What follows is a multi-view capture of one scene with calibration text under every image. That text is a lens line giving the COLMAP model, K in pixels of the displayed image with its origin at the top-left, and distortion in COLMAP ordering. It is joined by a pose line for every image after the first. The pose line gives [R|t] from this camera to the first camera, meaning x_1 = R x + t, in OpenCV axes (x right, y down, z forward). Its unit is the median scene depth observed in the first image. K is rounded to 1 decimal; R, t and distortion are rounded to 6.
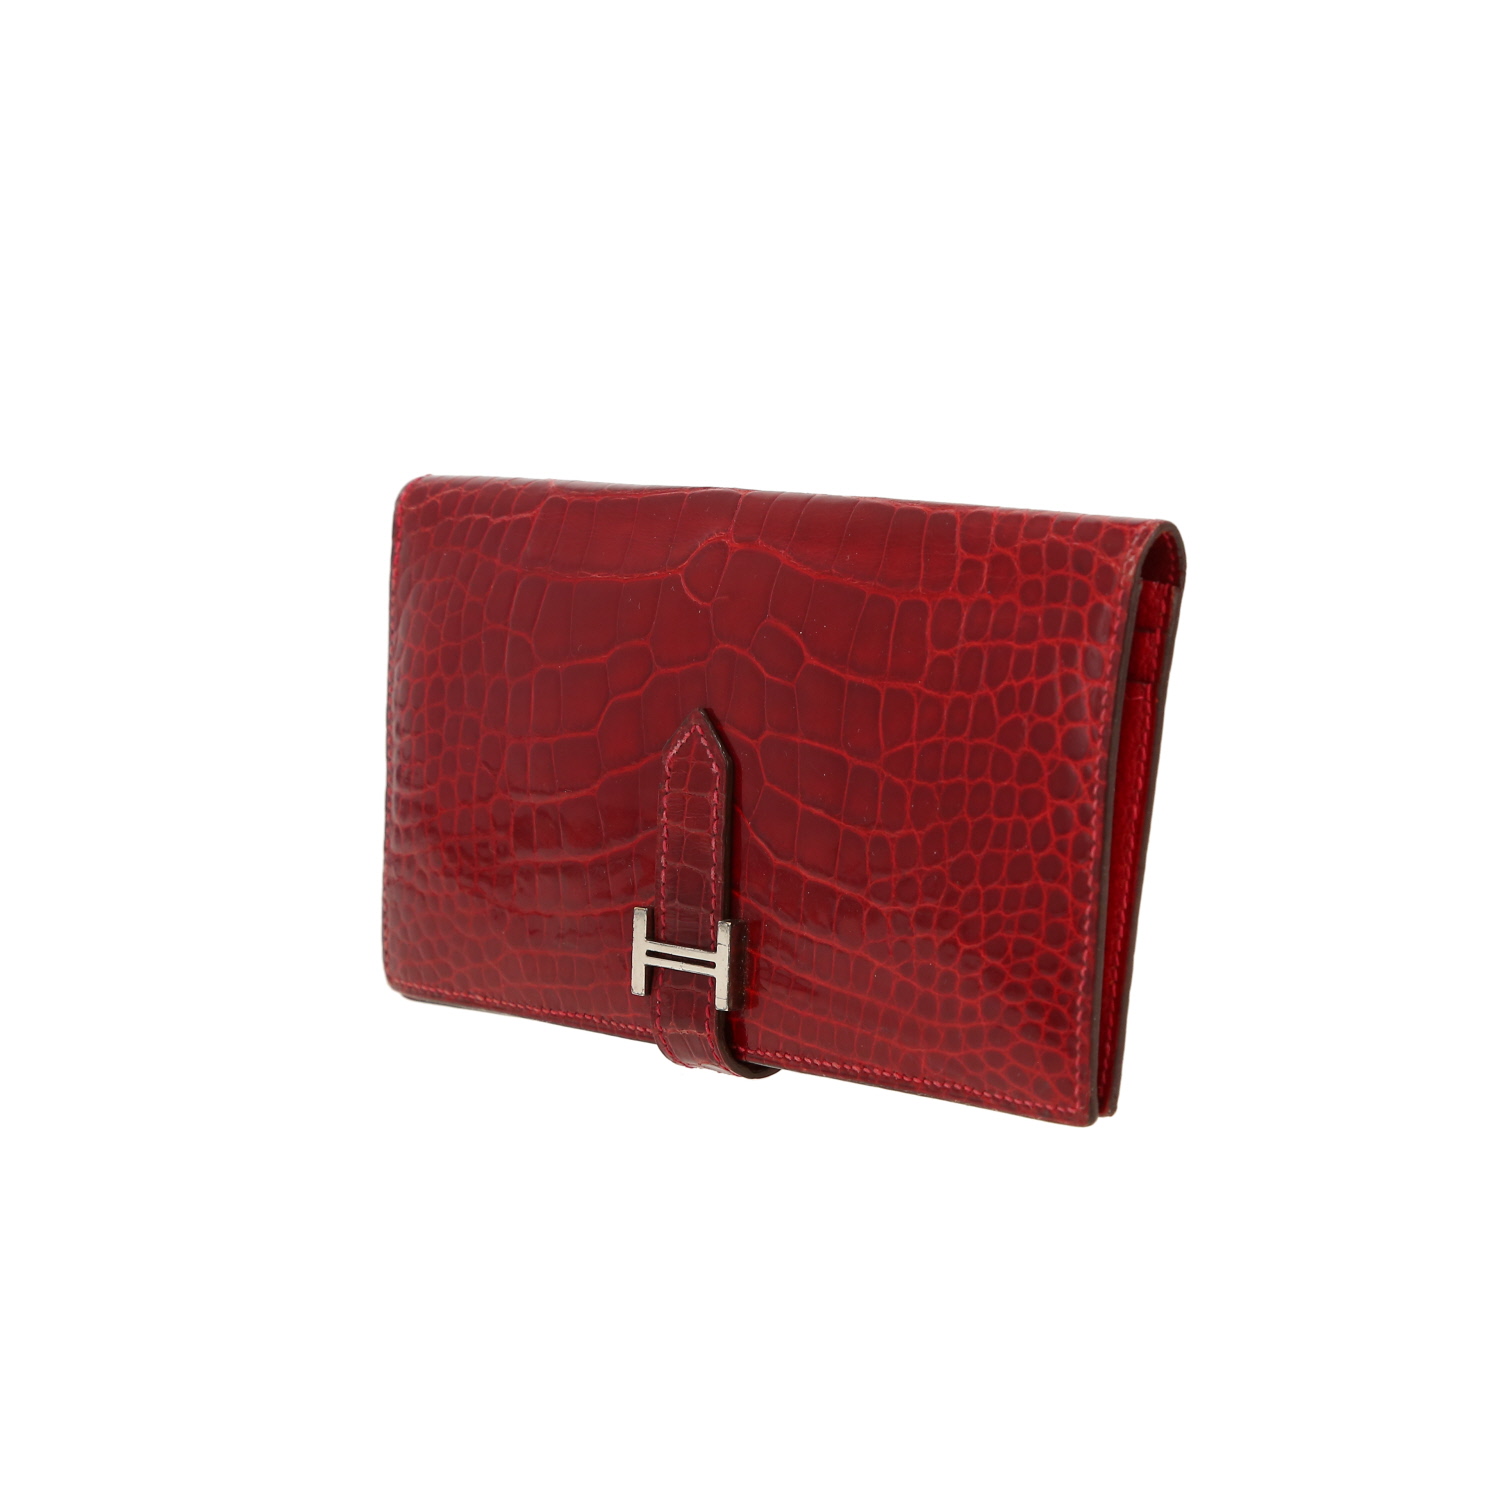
lens RADIAL K [[4666.6, 0, 750.0], [0, 4666.6, 750.0], [0, 0, 1]] dist [0.223638, 1.345620]
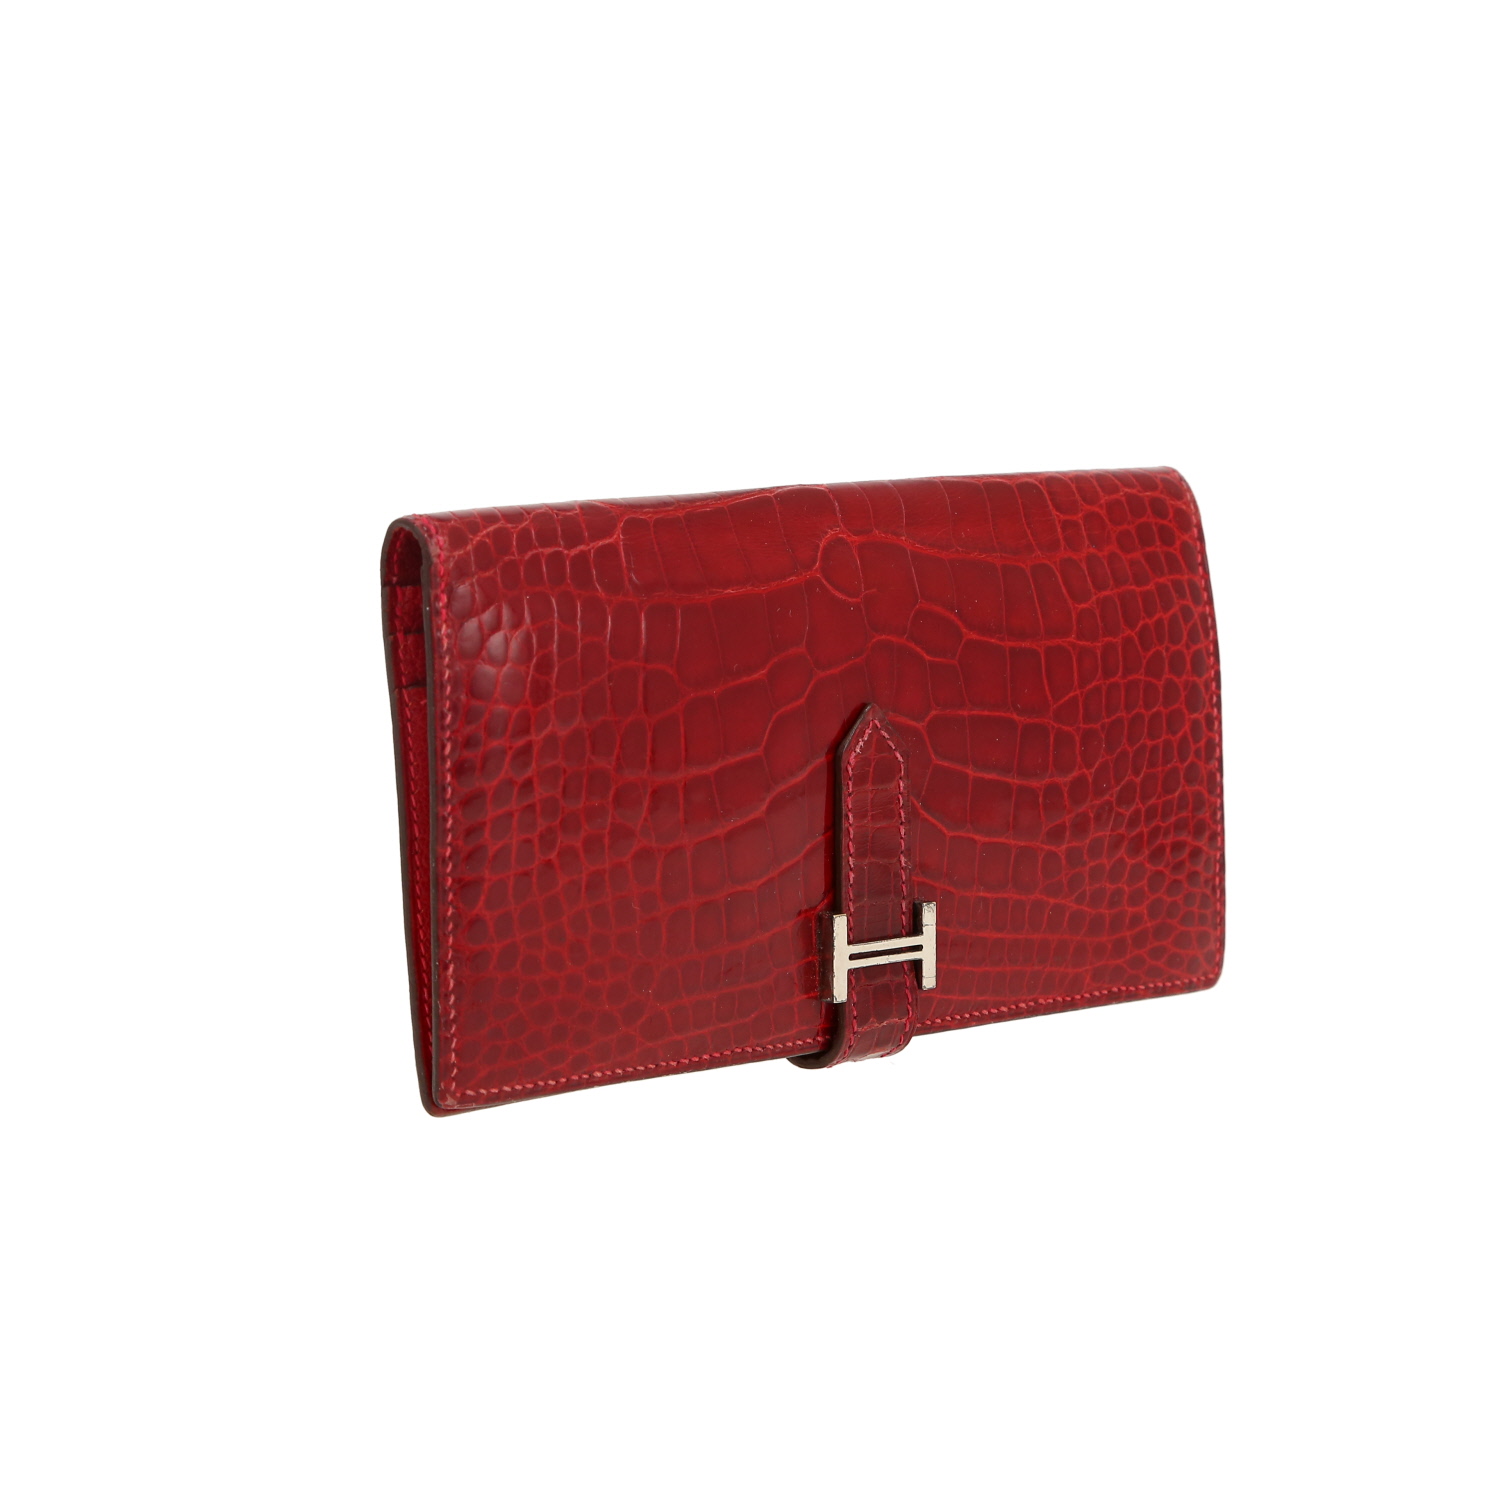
lens RADIAL K [[4666.6, 0, 750.0], [0, 4666.6, 750.0], [0, 0, 1]] dist [0.223638, 1.345620]
pose [[0.058379, -0.136587, 0.988906, -1.059529], [0.106710, 0.985774, 0.129855, -0.139051], [-0.992575, 0.097946, 0.072124, 1.003396]]
